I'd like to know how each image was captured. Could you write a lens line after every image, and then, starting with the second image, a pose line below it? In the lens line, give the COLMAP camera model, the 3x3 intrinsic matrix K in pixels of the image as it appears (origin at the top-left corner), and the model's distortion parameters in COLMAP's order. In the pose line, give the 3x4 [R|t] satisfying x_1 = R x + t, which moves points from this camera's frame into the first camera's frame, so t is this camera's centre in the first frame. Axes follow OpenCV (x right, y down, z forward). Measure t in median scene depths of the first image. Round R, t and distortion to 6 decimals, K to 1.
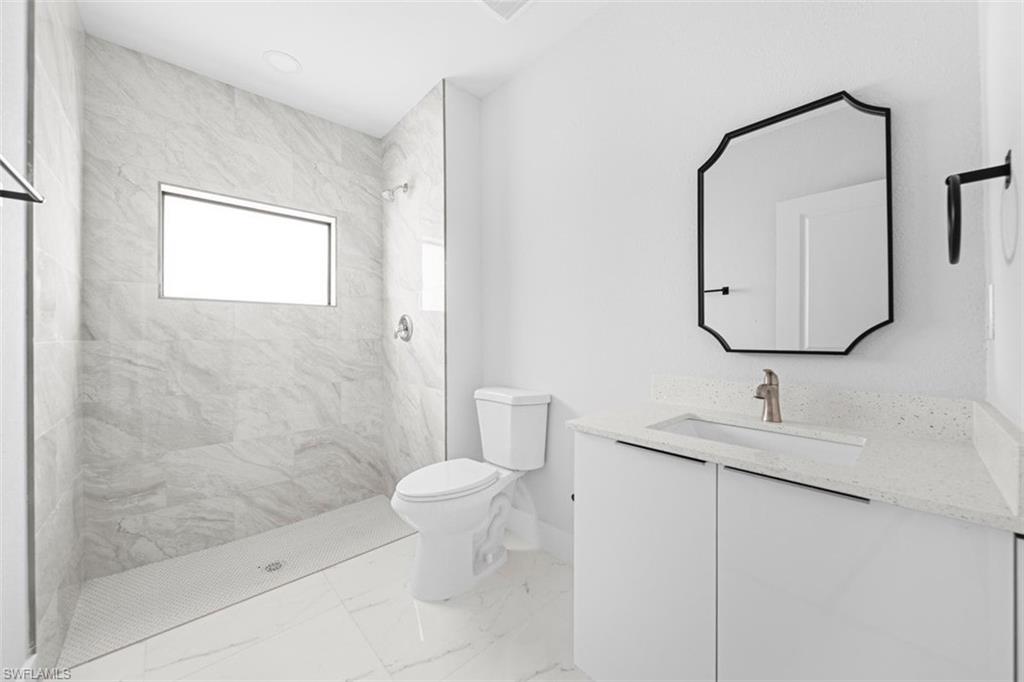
lens RADIAL K [[369.7, 0, 512.9], [0, 369.7, 337.9], [0, 0, 1]] dist [-0.002884, -0.000299]
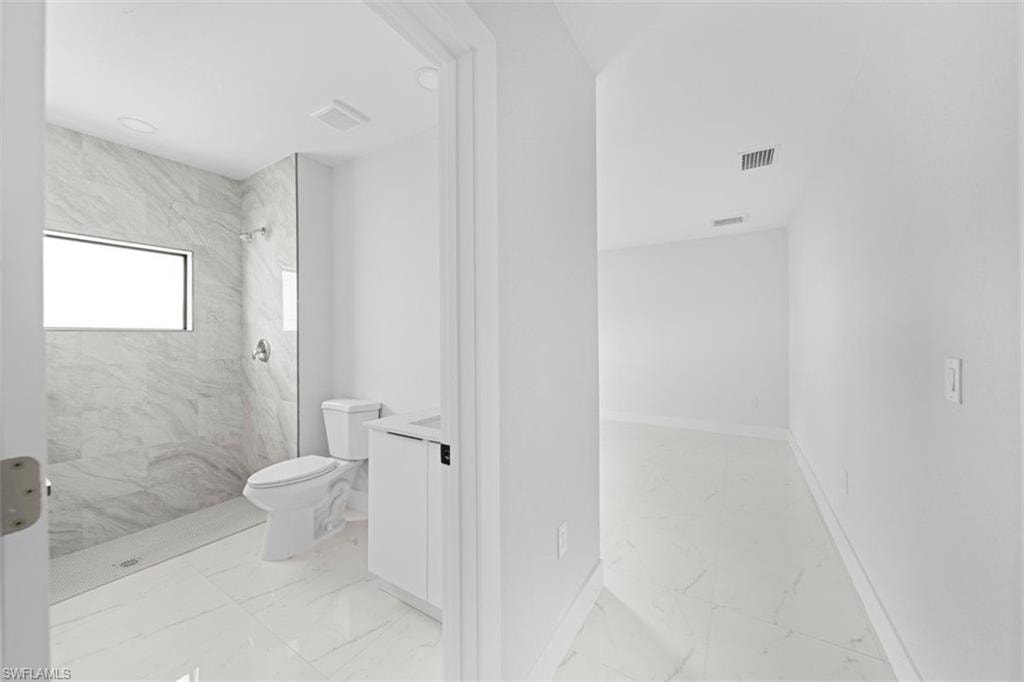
lens RADIAL K [[369.7, 0, 512.9], [0, 369.7, 337.9], [0, 0, 1]] dist [-0.002884, -0.000299]
pose [[0.962992, 0.000081, 0.269529, 0.166384], [-0.000120, 1.000000, 0.000128, -0.071789], [-0.269529, -0.000155, 0.962992, -0.364401]]
